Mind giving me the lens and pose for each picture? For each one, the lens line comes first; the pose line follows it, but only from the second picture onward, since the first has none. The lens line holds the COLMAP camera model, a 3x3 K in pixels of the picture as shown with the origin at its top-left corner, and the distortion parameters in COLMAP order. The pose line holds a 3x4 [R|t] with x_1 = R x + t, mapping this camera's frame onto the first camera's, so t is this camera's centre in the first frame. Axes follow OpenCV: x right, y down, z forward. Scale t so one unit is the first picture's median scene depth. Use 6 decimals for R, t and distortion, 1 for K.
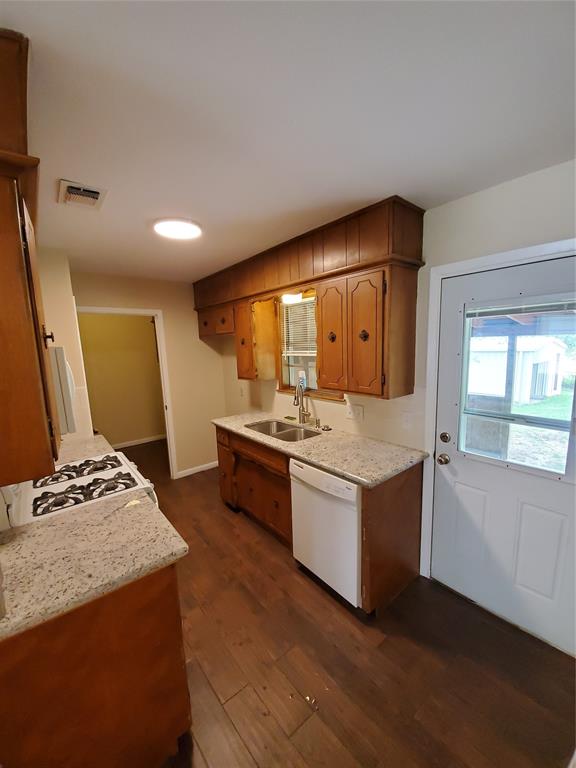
lens RADIAL K [[309.9, 0, 288.6], [0, 309.9, 386.2], [0, 0, 1]] dist [-0.011206, -0.006011]
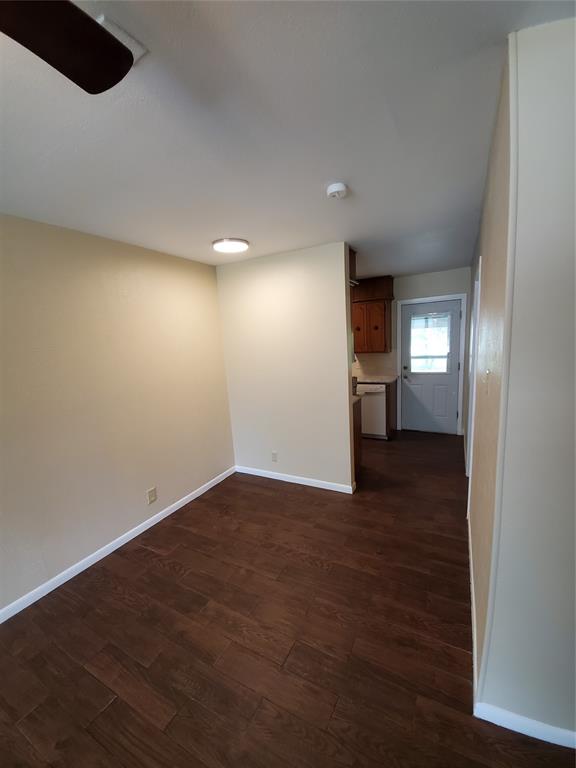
lens RADIAL K [[309.9, 0, 288.8], [0, 309.9, 387.6], [0, 0, 1]] dist [-0.011206, -0.006011]
pose [[0.924110, -0.081055, 0.373431, -1.332823], [0.081616, 0.996561, 0.014340, 0.214559], [-0.373309, 0.017226, 0.927547, -0.986894]]
